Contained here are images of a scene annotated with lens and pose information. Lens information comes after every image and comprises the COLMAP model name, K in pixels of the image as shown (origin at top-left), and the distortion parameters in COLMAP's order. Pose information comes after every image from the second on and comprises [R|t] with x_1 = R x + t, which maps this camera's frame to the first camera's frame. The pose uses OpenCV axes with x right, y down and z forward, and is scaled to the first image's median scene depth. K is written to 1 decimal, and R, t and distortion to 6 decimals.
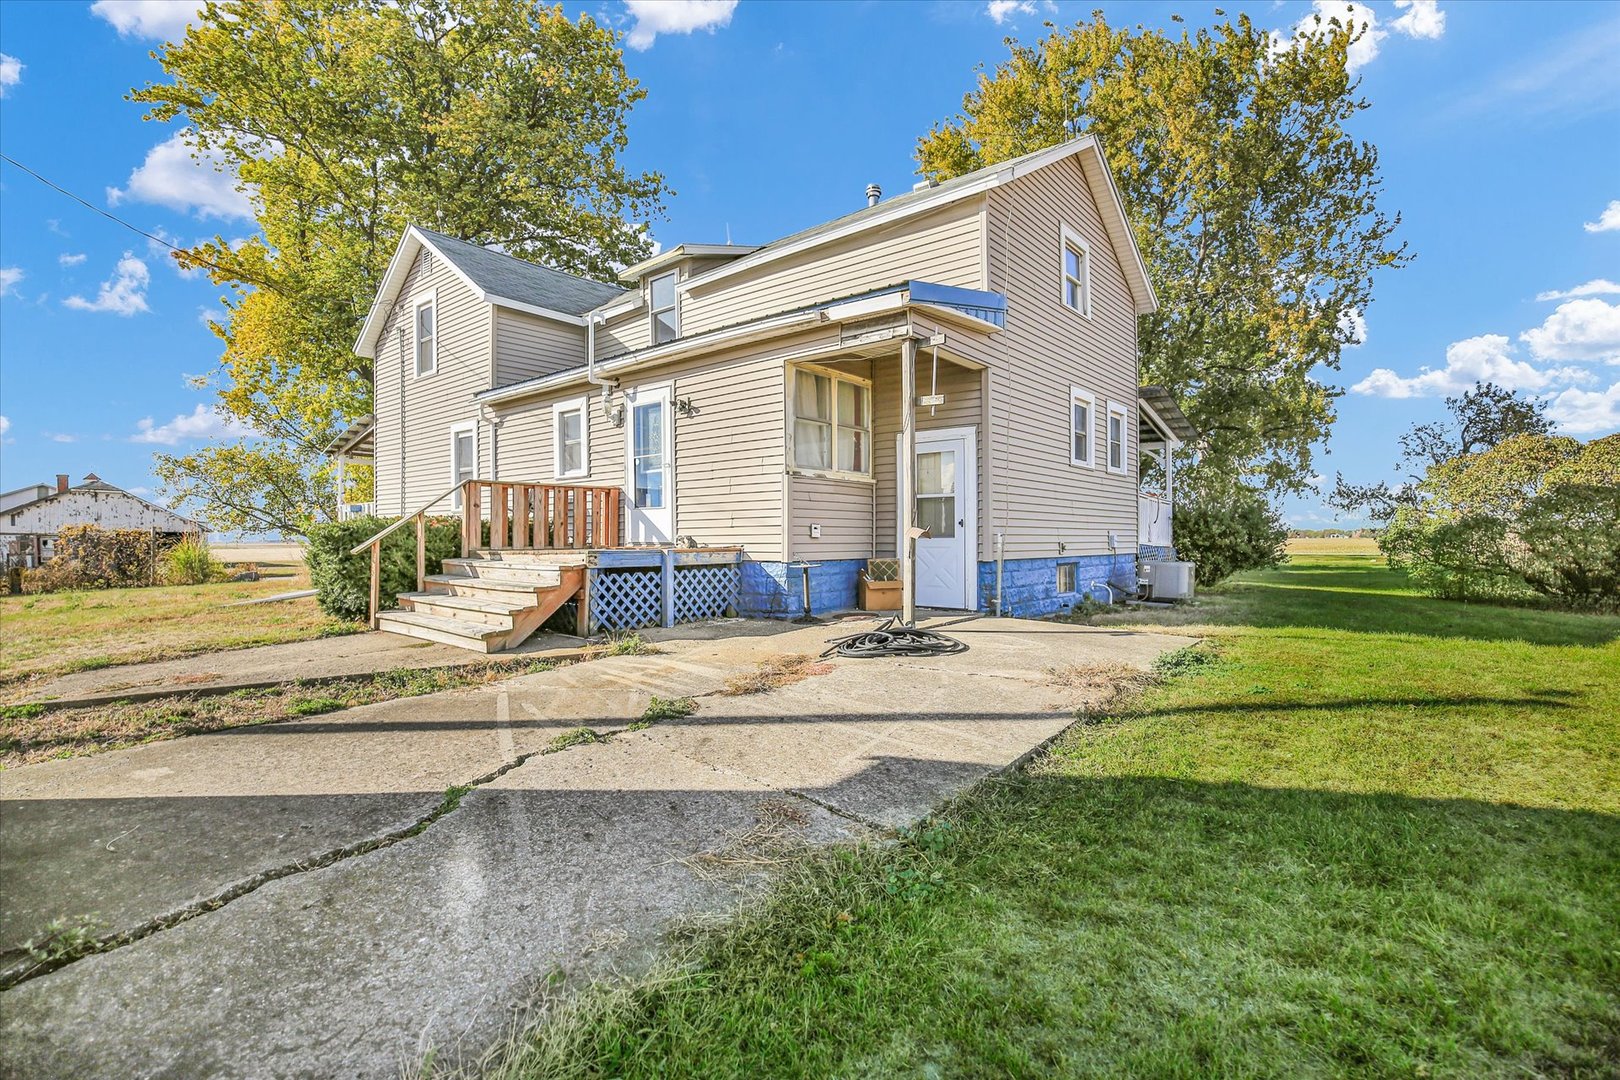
lens RADIAL K [[812.1, 0, 810.0], [0, 812.1, 540.0], [0, 0, 1]] dist [-0.000606, -0.000428]
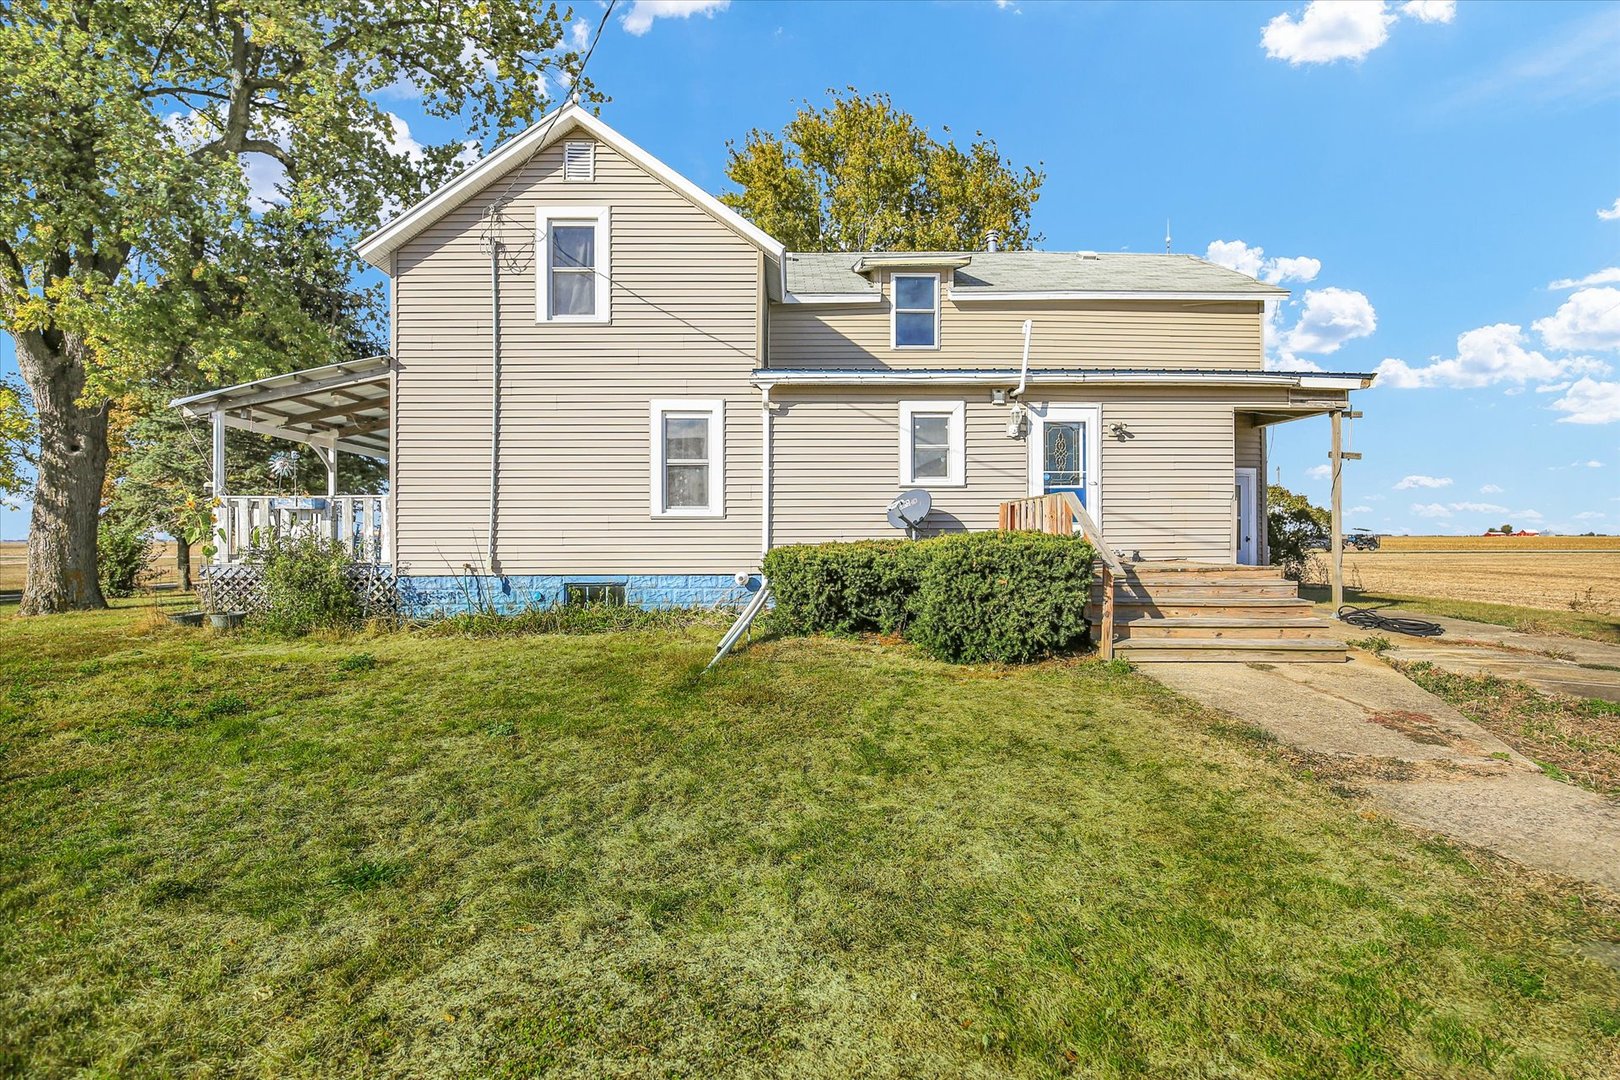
lens RADIAL K [[805.3, 0, 807.3], [0, 805.3, 534.4], [0, 0, 1]] dist [-0.021619, 0.000646]
pose [[0.708641, 0.004238, 0.705556, -1.140581], [0.000936, 0.999975, -0.006946, -0.018217], [-0.705569, 0.005583, 0.708620, 0.510209]]
